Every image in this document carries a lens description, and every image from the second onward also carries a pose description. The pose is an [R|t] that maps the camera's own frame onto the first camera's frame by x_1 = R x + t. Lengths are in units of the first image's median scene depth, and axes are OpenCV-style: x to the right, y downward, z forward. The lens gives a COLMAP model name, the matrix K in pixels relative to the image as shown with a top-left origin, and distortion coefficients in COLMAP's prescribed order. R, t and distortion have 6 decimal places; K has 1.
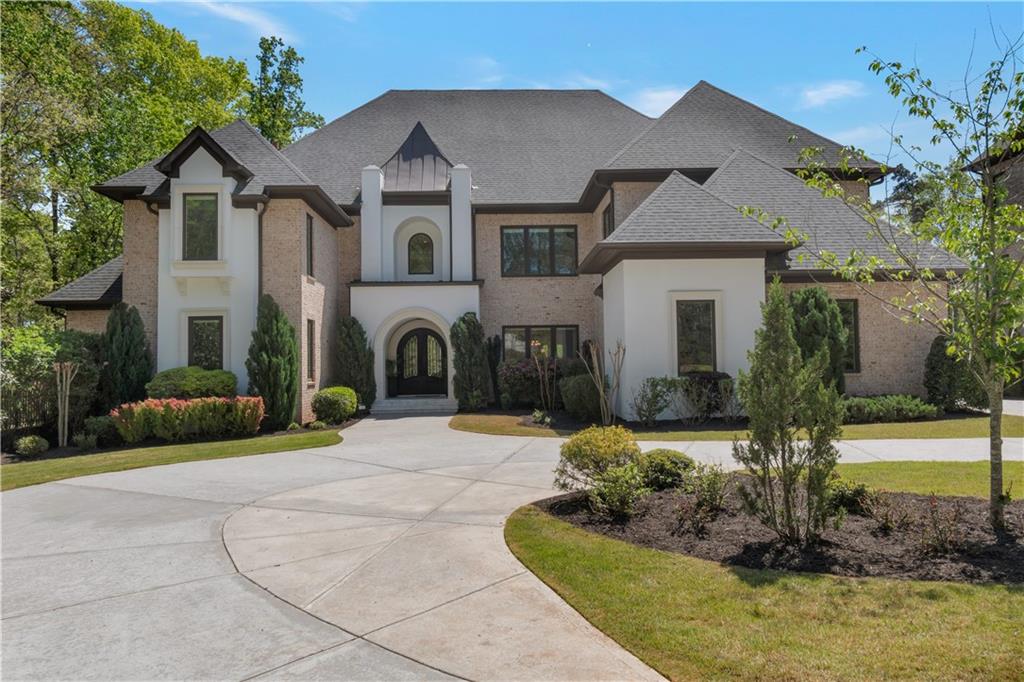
lens RADIAL K [[756.5, 0, 512.0], [0, 756.5, 341.0], [0, 0, 1]] dist [0.003393, 0.001056]
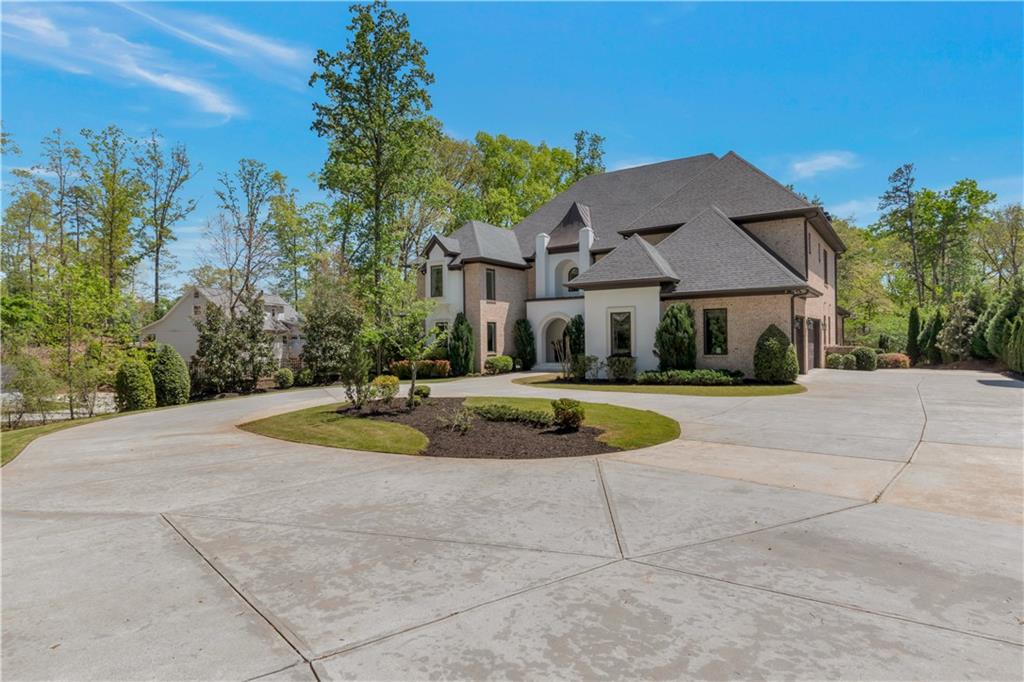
lens RADIAL K [[593.8, 0, 512.0], [0, 593.8, 341.0], [0, 0, 1]] dist [-0.001095, 0.001335]
pose [[0.803693, 0.006673, -0.595007, 0.759576], [0.020602, 0.999026, 0.039032, -0.041222], [0.594687, -0.043628, 0.802773, -0.238071]]
